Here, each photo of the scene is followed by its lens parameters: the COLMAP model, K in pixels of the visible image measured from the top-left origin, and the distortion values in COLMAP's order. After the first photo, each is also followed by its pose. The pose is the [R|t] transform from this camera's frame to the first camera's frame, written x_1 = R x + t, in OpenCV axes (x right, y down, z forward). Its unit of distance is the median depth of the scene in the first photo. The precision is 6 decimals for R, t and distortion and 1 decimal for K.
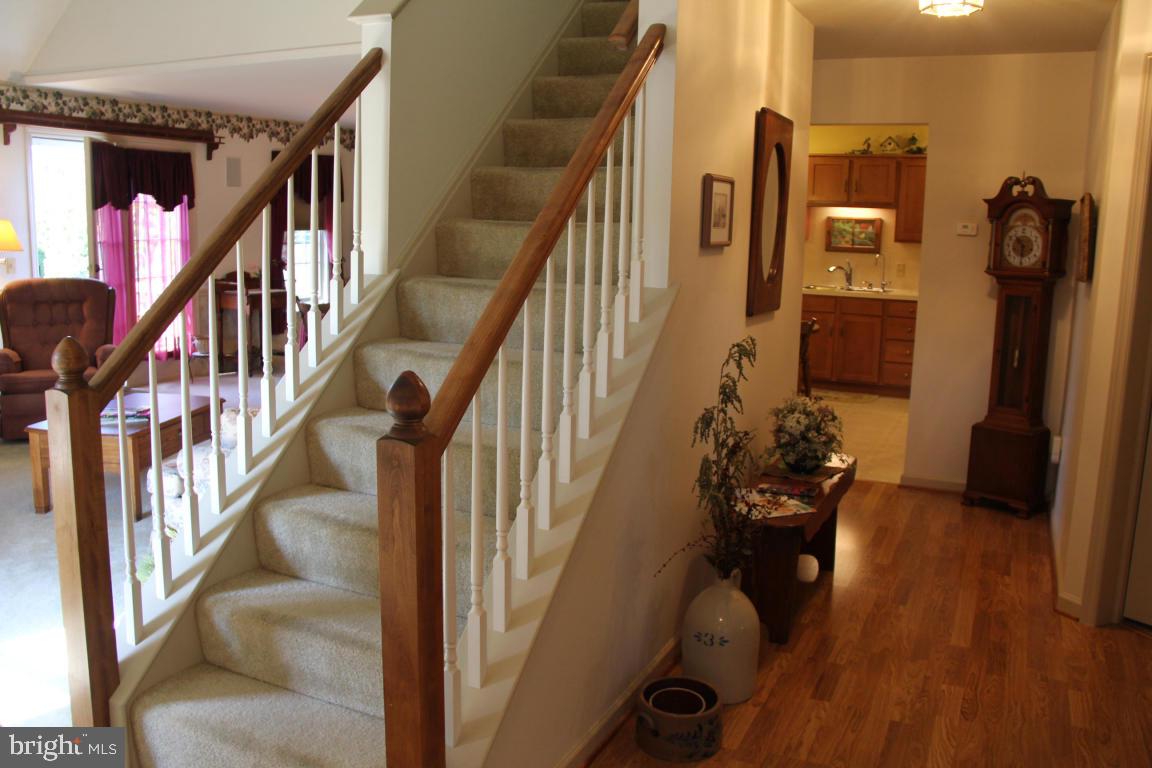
lens RADIAL K [[990.1, 0, 575.8], [0, 990.1, 381.5], [0, 0, 1]] dist [-0.086382, 0.025599]
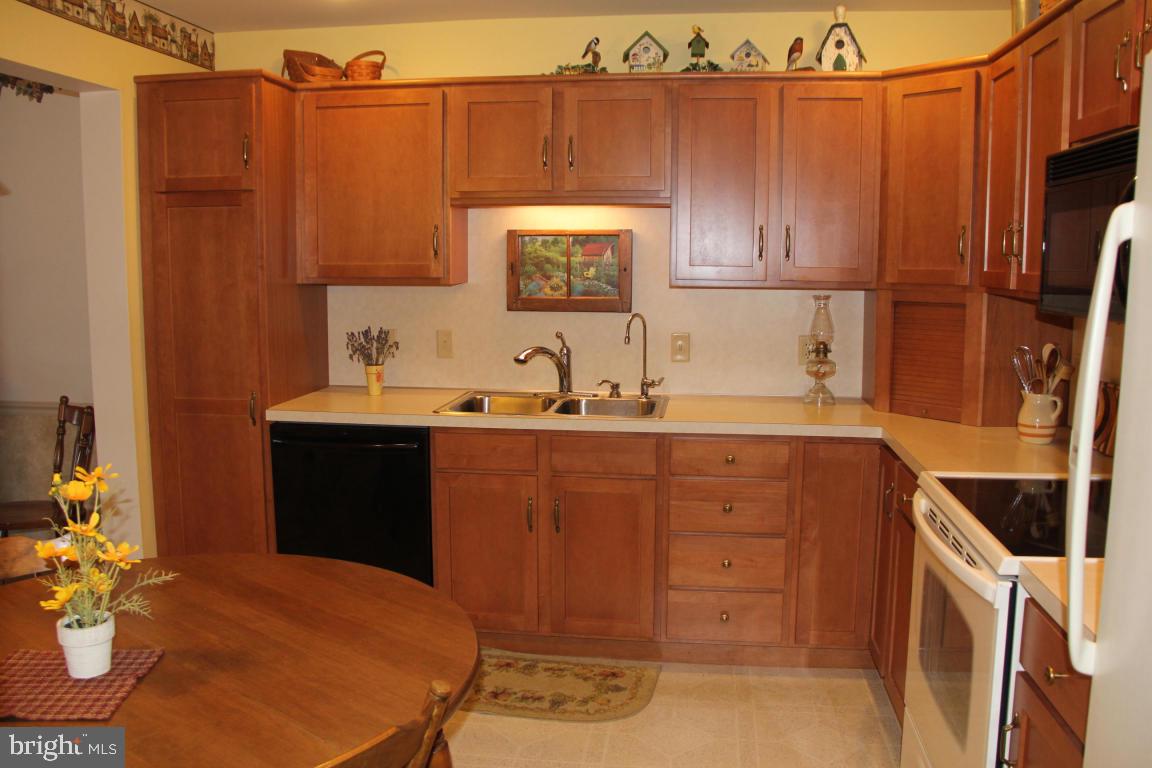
lens RADIAL K [[990.1, 0, 574.3], [0, 990.1, 383.8], [0, 0, 1]] dist [-0.086382, 0.025599]
pose [[0.956133, -0.050049, 0.288627, 0.162003], [0.058674, 0.998050, -0.021303, -0.093180], [-0.286998, 0.037304, 0.957205, 0.603707]]
